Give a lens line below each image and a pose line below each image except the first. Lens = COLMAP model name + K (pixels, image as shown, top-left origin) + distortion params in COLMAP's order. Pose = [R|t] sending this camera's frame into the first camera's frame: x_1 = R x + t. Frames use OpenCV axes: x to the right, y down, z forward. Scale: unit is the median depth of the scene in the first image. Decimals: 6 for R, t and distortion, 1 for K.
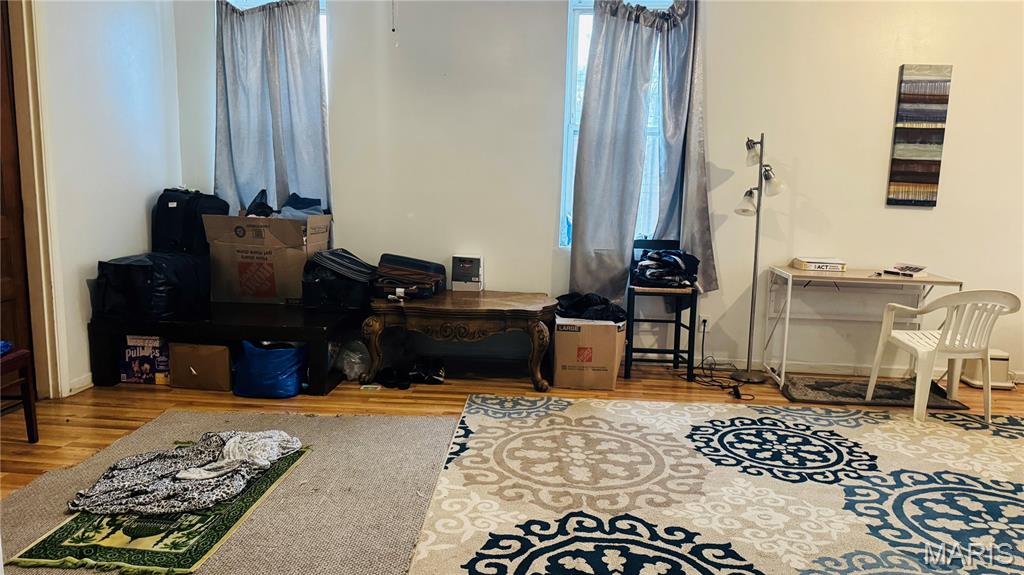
lens RADIAL K [[699.4, 0, 512.0], [0, 699.4, 287.5], [0, 0, 1]] dist [0.023854, -0.005057]
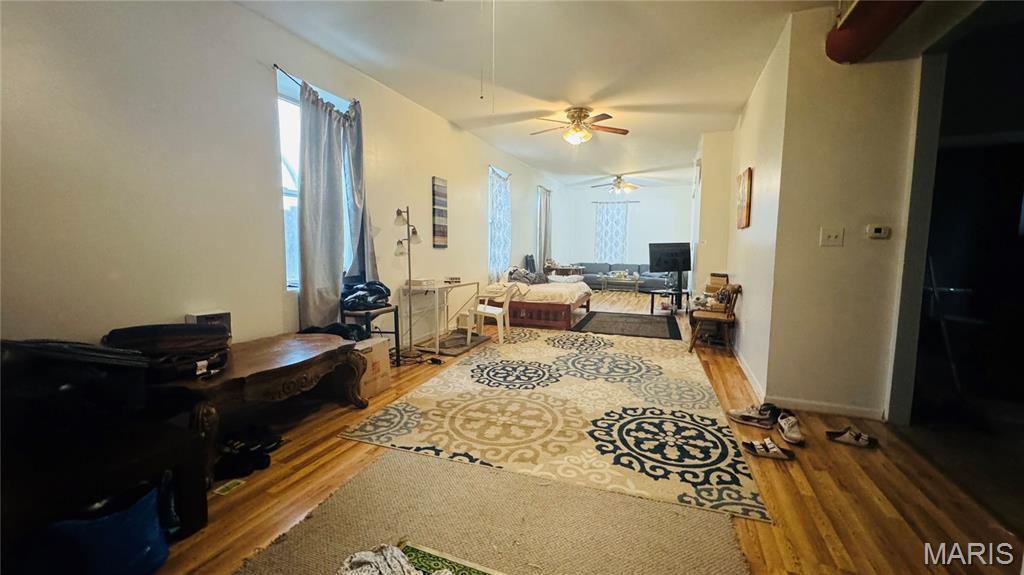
lens RADIAL K [[404.3, 0, 511.5], [0, 404.3, 280.8], [0, 0, 1]] dist [-0.001813, -0.000159]
pose [[0.283461, -0.103893, 0.953339, -0.630615], [0.130227, 0.989076, 0.069066, -0.099198], [-0.950100, 0.104573, 0.293894, 0.631367]]
